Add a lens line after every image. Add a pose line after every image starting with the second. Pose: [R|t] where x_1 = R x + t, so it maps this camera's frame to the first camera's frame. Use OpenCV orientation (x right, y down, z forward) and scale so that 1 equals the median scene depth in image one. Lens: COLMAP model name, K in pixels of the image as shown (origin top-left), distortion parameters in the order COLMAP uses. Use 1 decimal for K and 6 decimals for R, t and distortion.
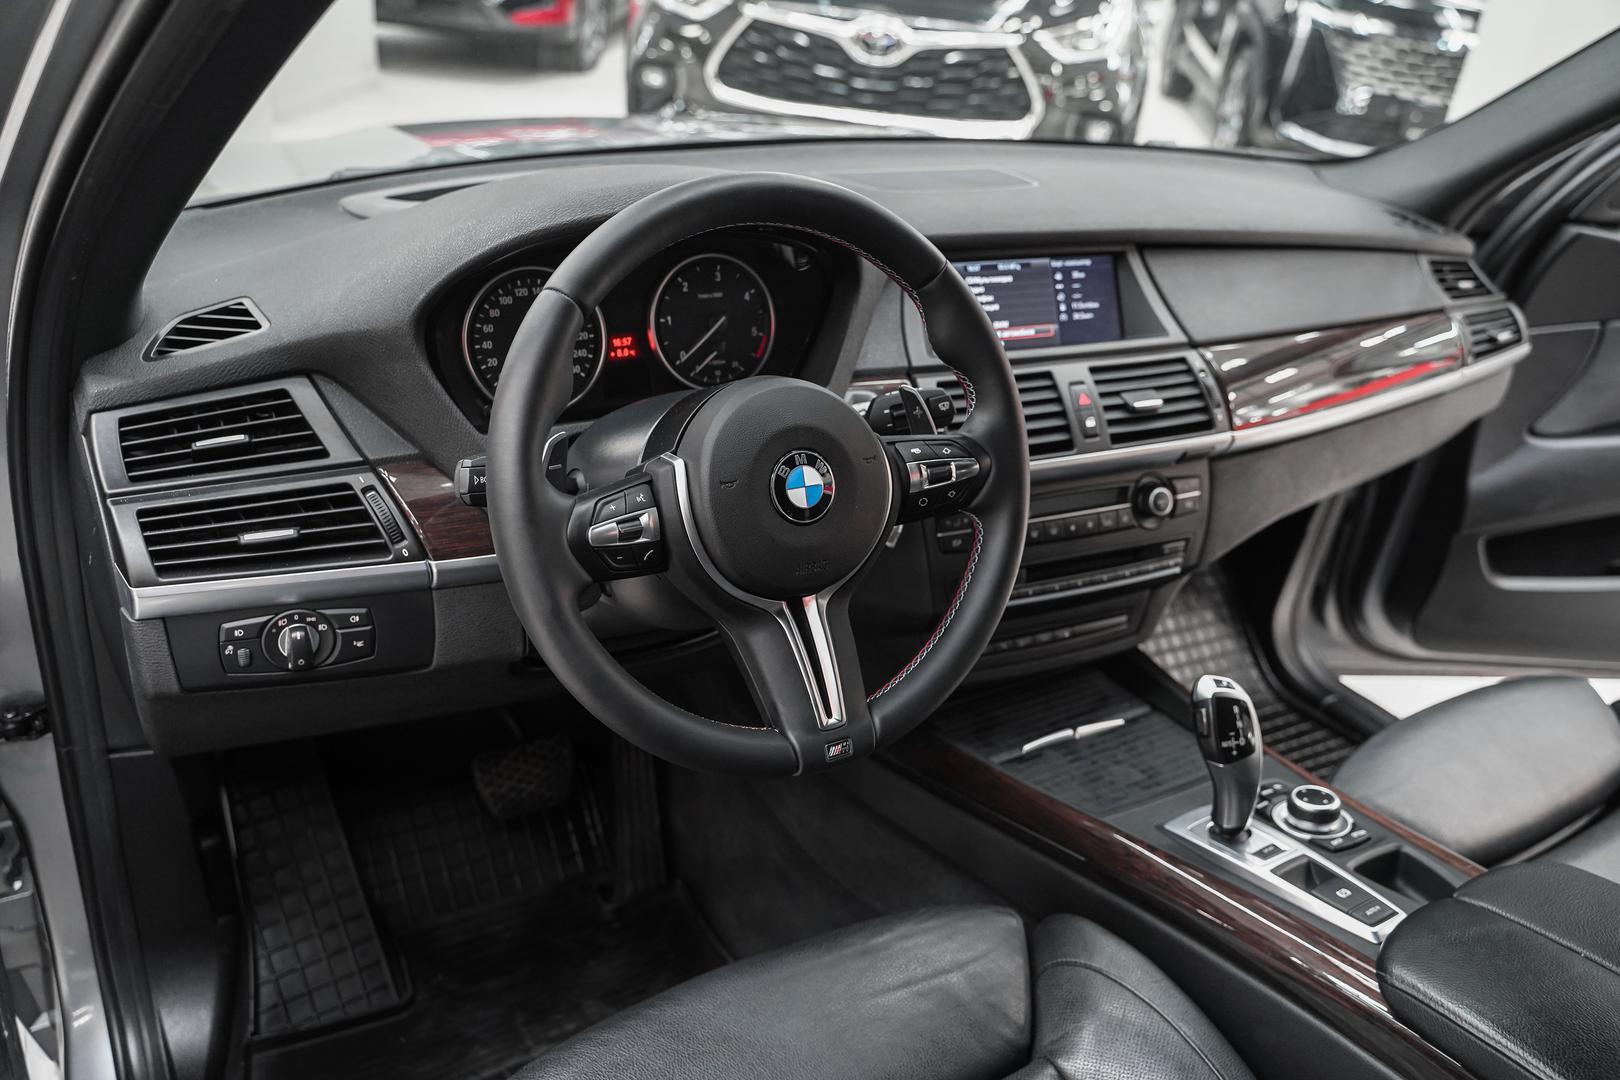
lens RADIAL K [[1302.8, 0, 812.8], [0, 1302.8, 536.5], [0, 0, 1]] dist [-0.009523, 0.003640]
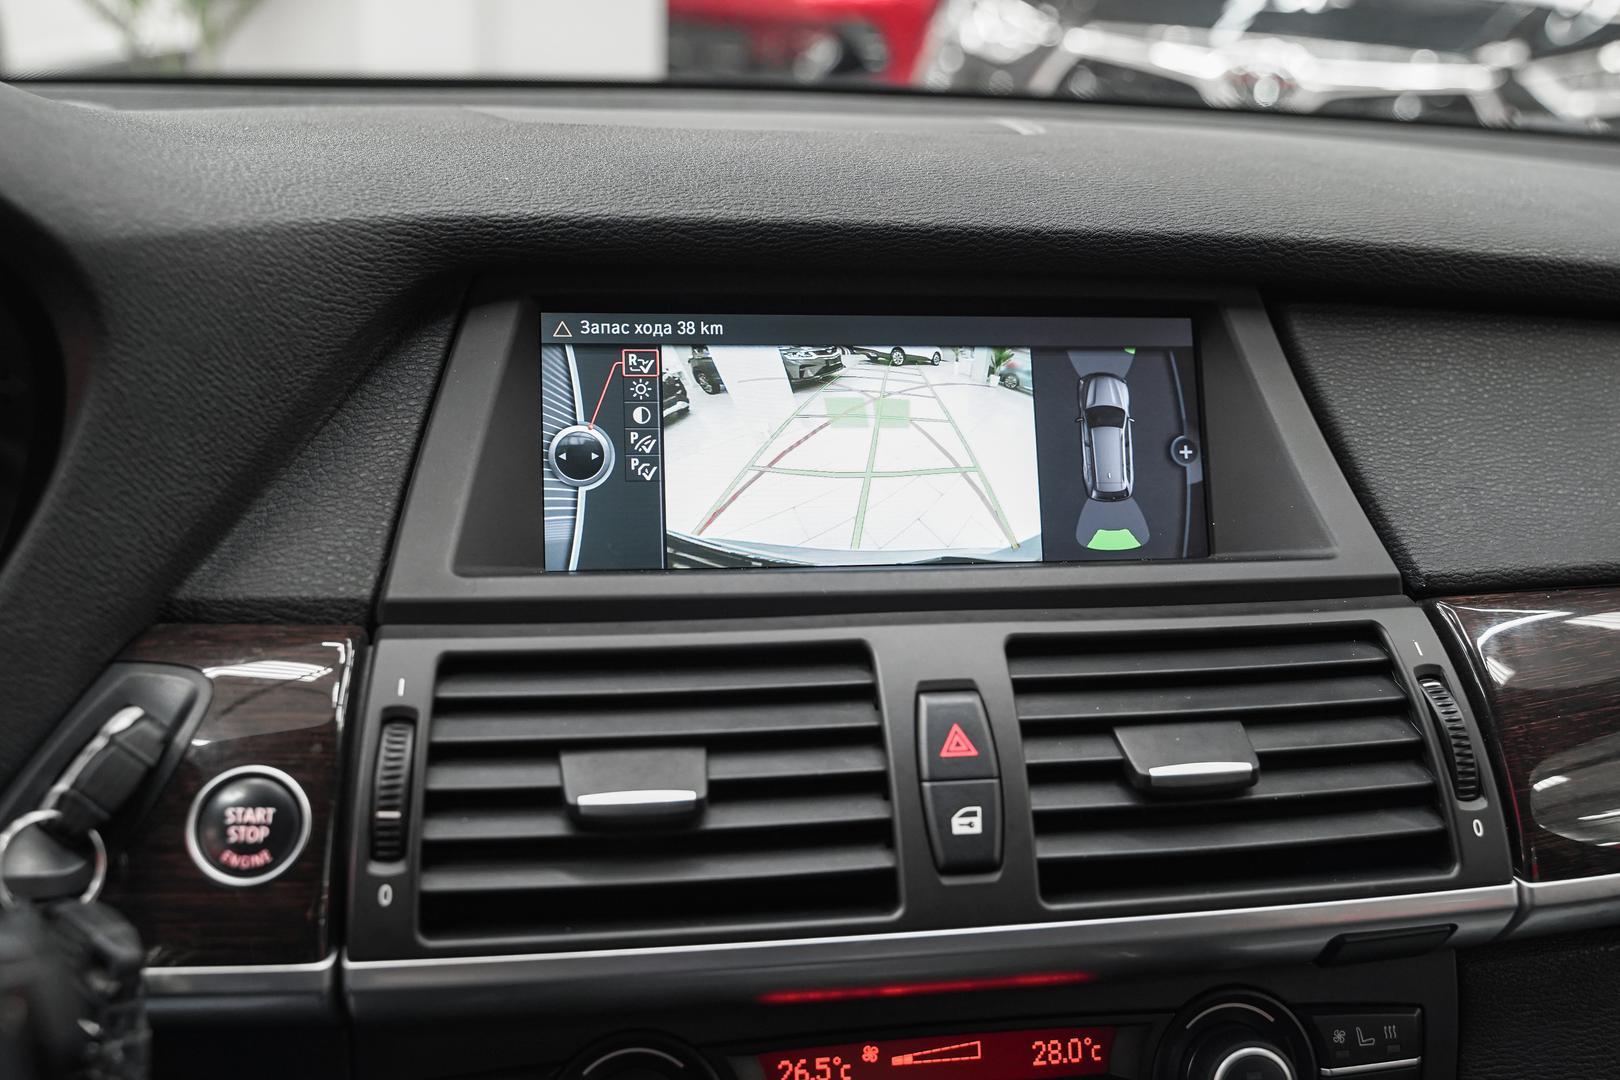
lens RADIAL K [[1687.8, 0, 804.5], [0, 1687.8, 528.1], [0, 0, 1]] dist [0.038494, 0.000000]
pose [[0.962446, 0.058753, -0.265041, 0.307644], [-0.095768, 0.987014, -0.128966, -0.111214], [0.254022, 0.149505, 0.955574, 0.664450]]
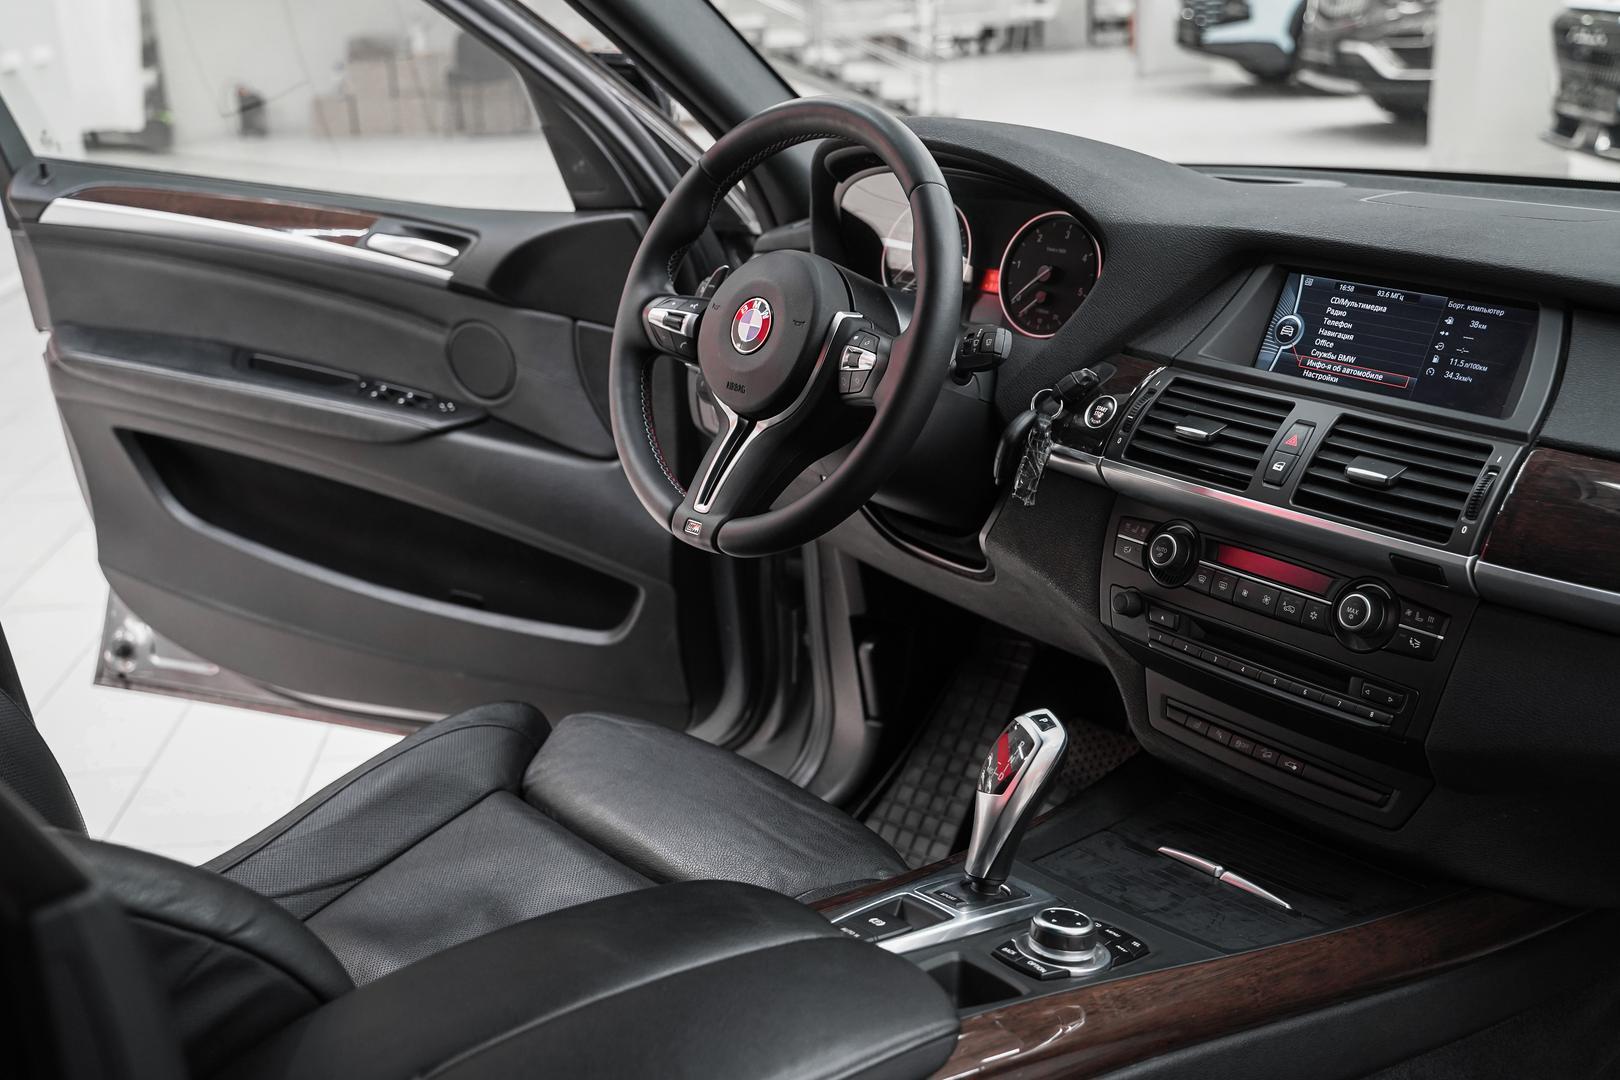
lens RADIAL K [[1808.3, 0, 797.0], [0, 1808.3, 536.3], [0, 0, 1]] dist [-0.002838, 0.000000]
pose [[0.174656, 0.224614, -0.958668, 1.374237], [-0.408124, 0.902571, 0.137116, -0.089123], [0.896064, 0.367307, 0.249309, 0.521303]]
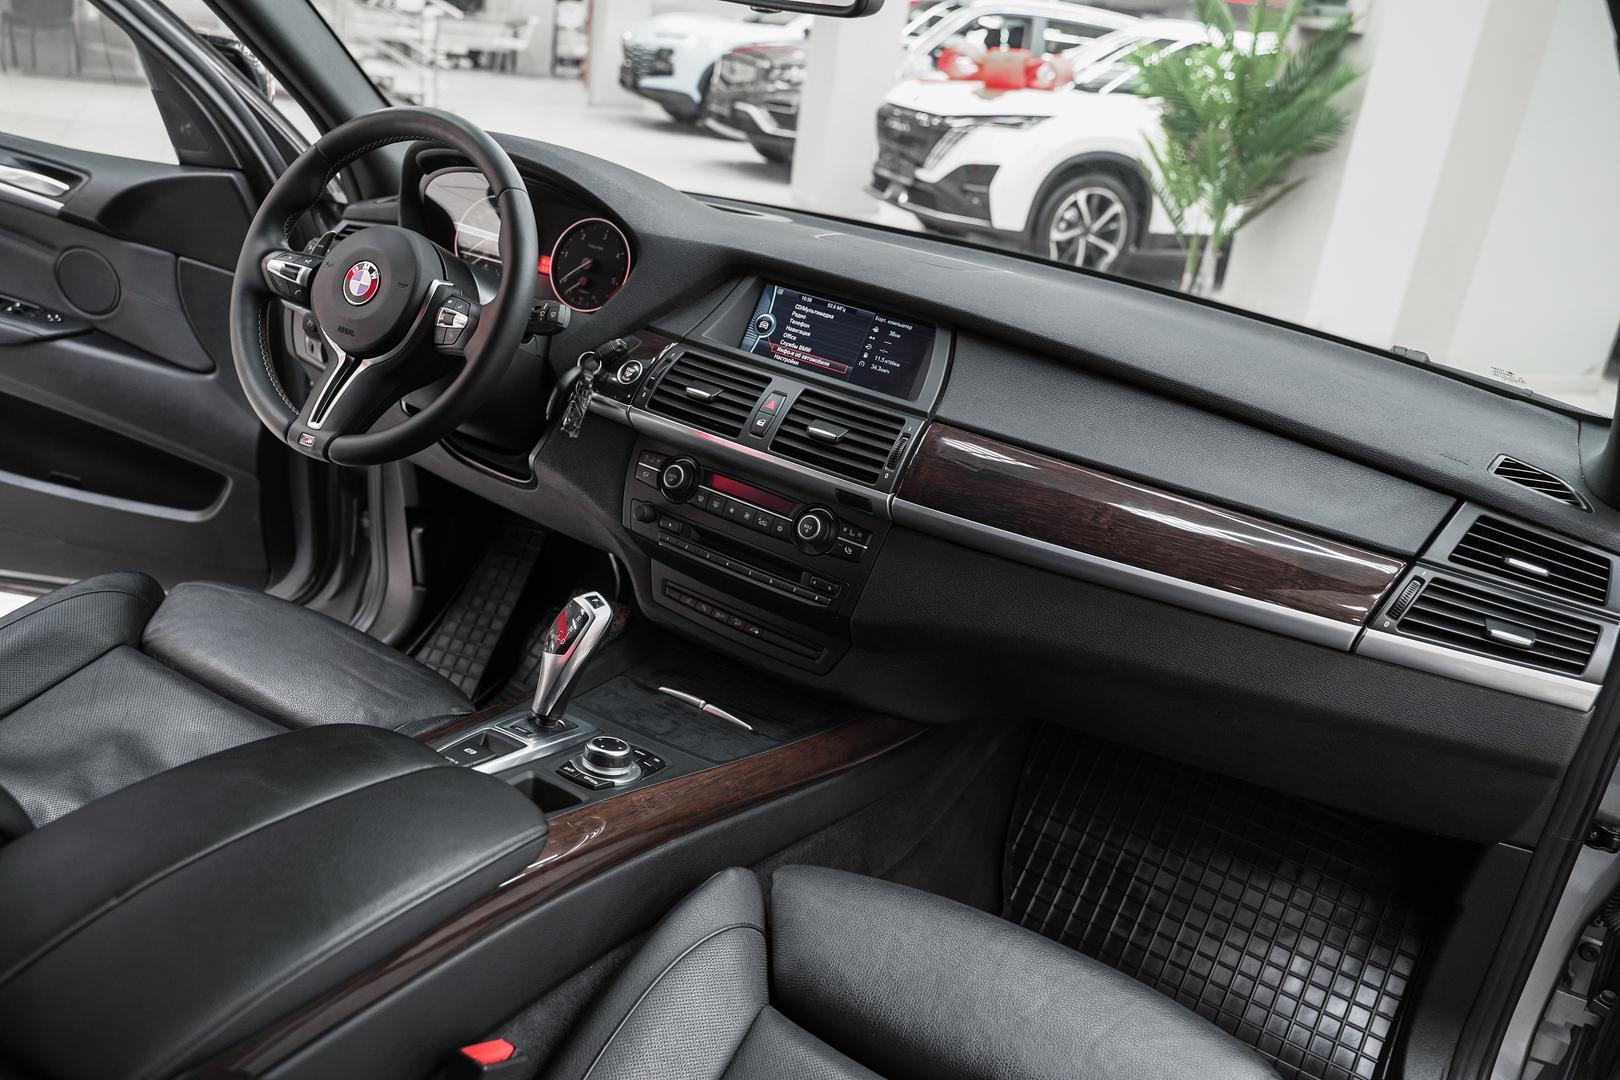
lens RADIAL K [[1302.8, 0, 814.0], [0, 1302.8, 541.9], [0, 0, 1]] dist [-0.009523, 0.003640]
pose [[0.500278, 0.307670, -0.809358, 1.321199], [-0.478639, 0.877206, 0.037607, -0.067951], [0.721544, 0.368577, 0.586110, 0.445312]]
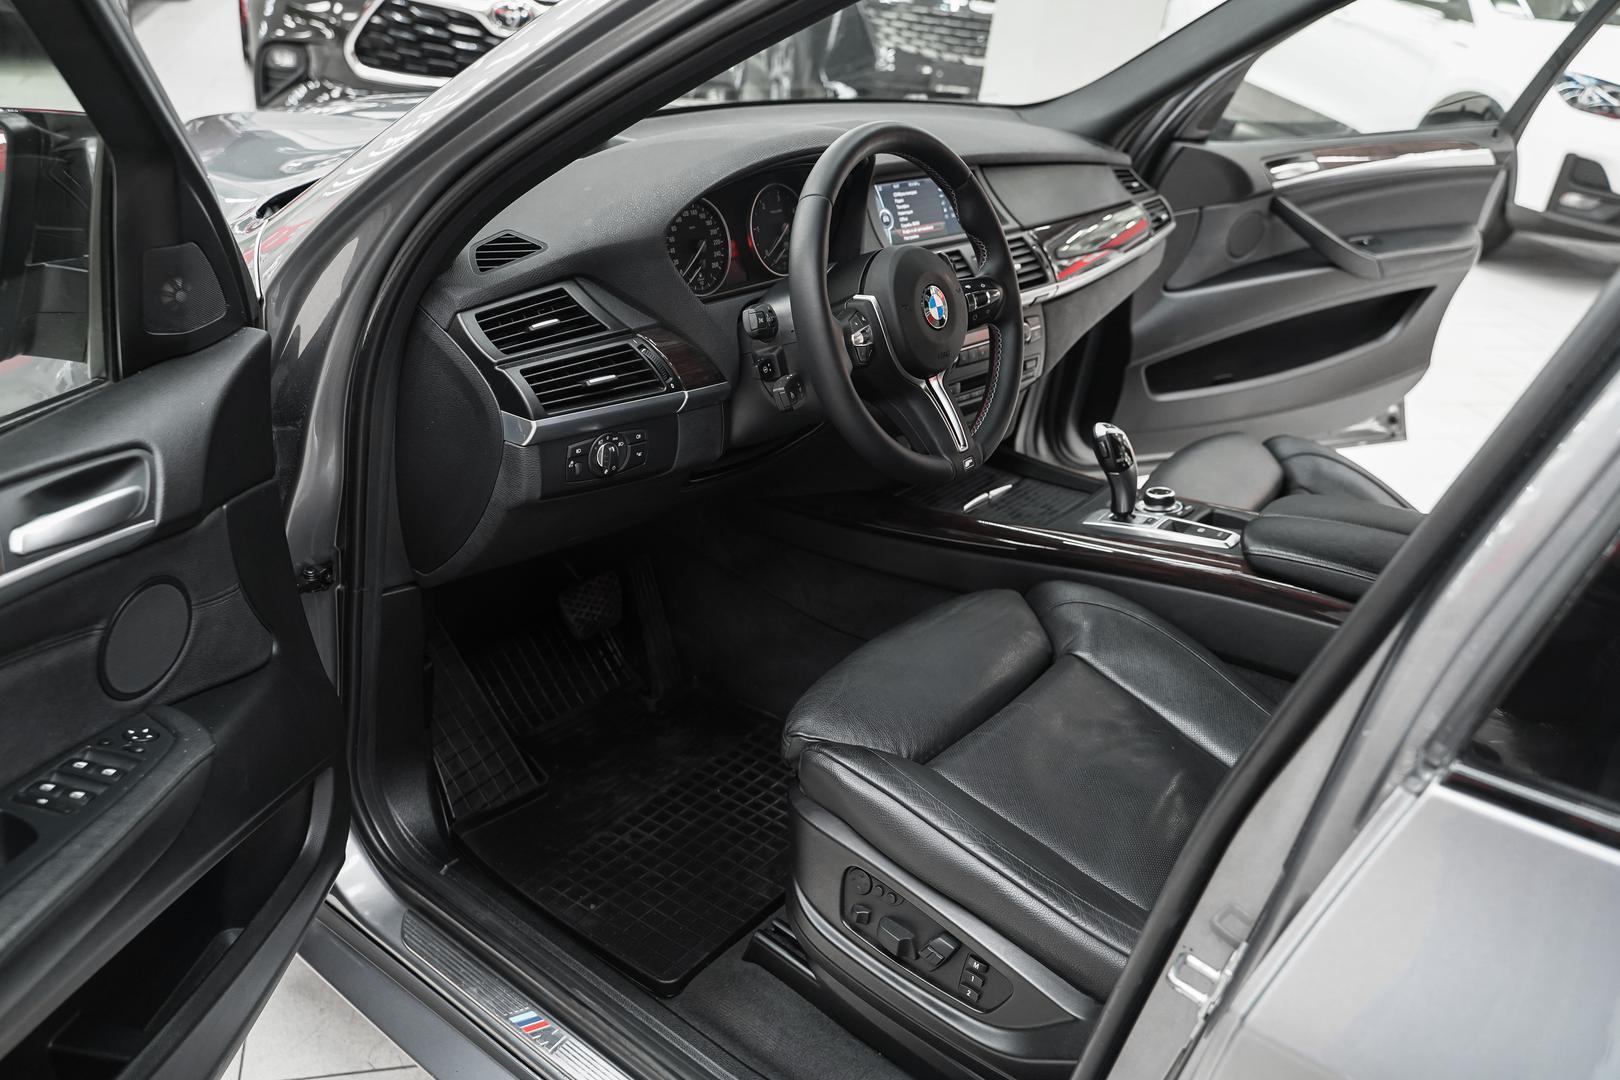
lens RADIAL K [[1302.8, 0, 828.4], [0, 1302.8, 531.3], [0, 0, 1]] dist [-0.009523, 0.003640]
pose [[0.928878, -0.154100, 0.336805, -0.577363], [0.147097, 0.988034, 0.046379, 0.115102], [-0.339922, 0.006463, 0.940431, -0.411323]]
